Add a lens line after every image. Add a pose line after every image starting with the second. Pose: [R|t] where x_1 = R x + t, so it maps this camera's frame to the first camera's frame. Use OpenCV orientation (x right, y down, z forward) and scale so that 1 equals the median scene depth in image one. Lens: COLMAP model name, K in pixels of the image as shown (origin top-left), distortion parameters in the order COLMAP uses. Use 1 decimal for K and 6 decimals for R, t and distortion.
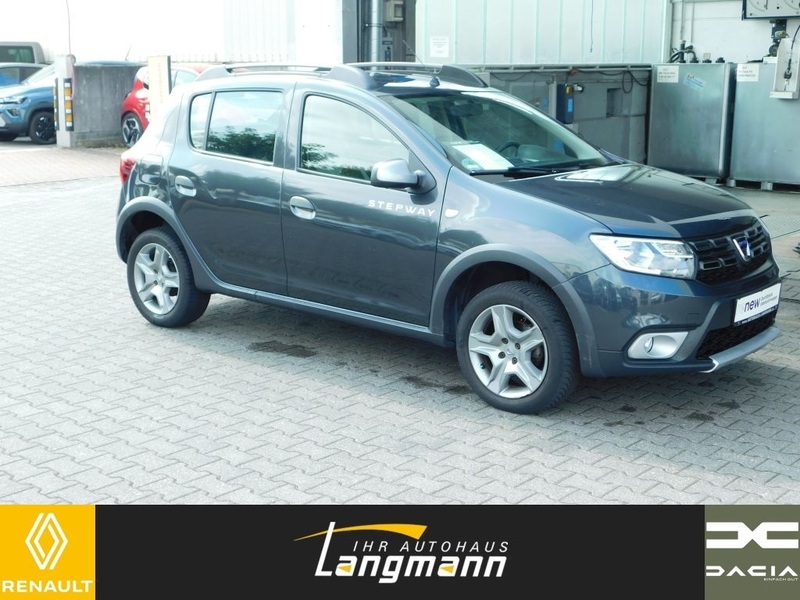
lens RADIAL K [[1058.0, 0, 400.7], [0, 1058.0, 301.9], [0, 0, 1]] dist [0.009002, 0.000000]
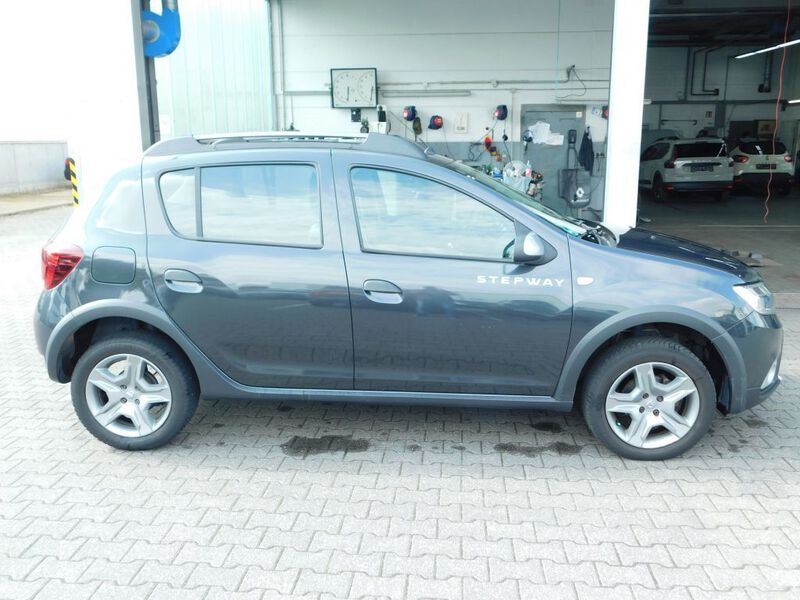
lens RADIAL K [[696.5, 0, 395.9], [0, 696.5, 296.0], [0, 0, 1]] dist [-0.012421, 0.006795]
pose [[0.806930, -0.133743, 0.575306, -0.429418], [0.136680, 0.989870, 0.038410, -0.107565], [-0.574615, 0.047639, 0.817036, 0.512053]]
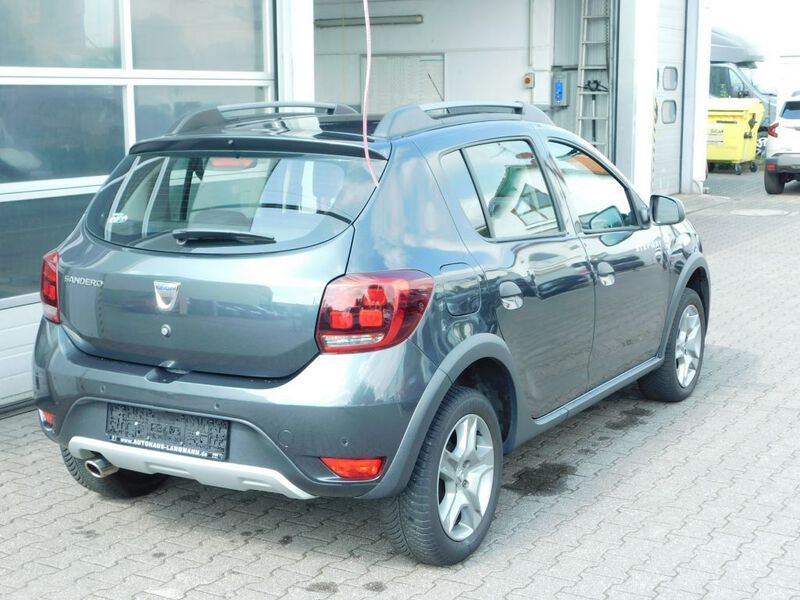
lens RADIAL K [[1248.1, 0, 402.9], [0, 1248.1, 300.7], [0, 0, 1]] dist [0.042144, 0.000000]
pose [[-0.181269, -0.161301, 0.970115, -1.013483], [0.221970, 0.954291, 0.200145, -0.298458], [-0.958056, 0.251617, -0.137179, 1.298511]]
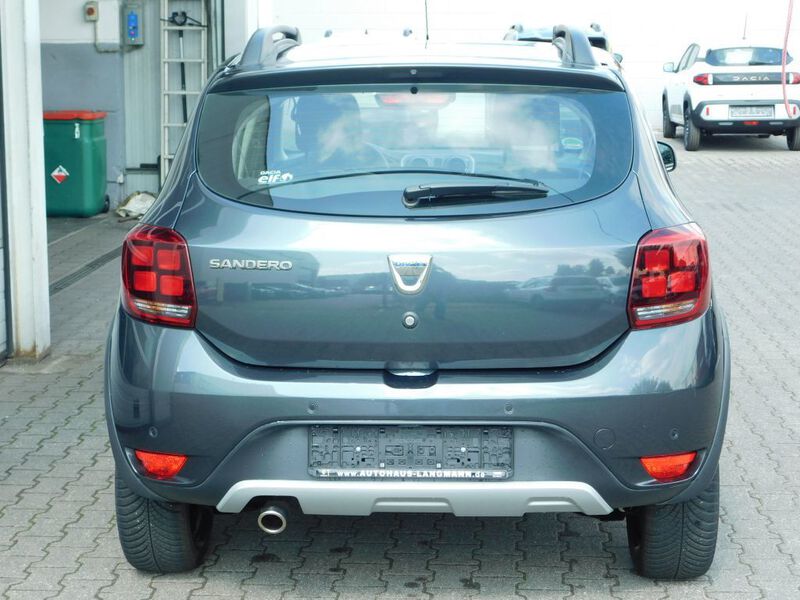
lens RADIAL K [[1632.6, 0, 398.9], [0, 1632.6, 298.5], [0, 0, 1]] dist [0.030056, 0.000000]
pose [[-0.622701, -0.125055, 0.772402, -0.826603], [0.172775, 0.940804, 0.291609, -0.391758], [-0.763146, 0.315037, -0.564234, 1.768924]]
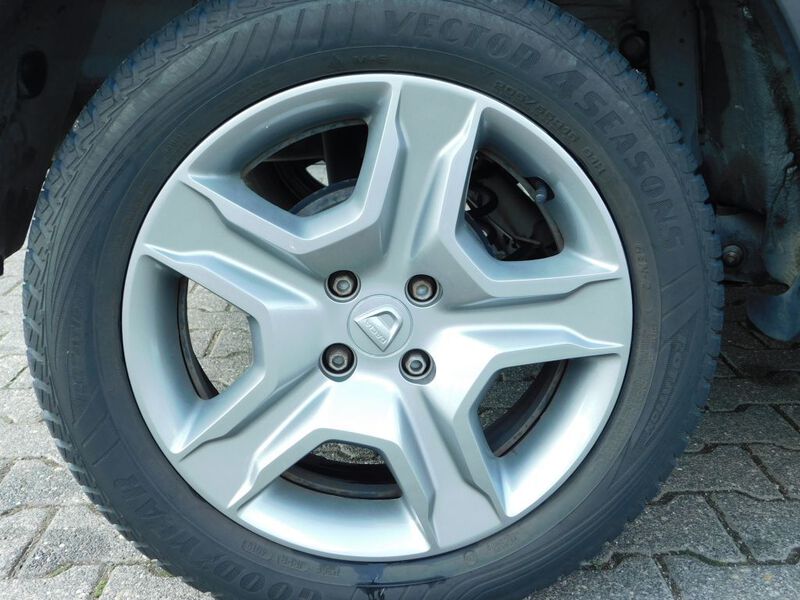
lens RADIAL K [[985.0, 0, 399.8], [0, 985.0, 299.6], [0, 0, 1]] dist [-0.030237, 0.000000]
pose [[0.723275, -0.225784, 0.652606, -0.369811], [0.162158, 0.974145, 0.157310, -0.054646], [-0.671251, -0.007953, 0.741187, 1.063665]]
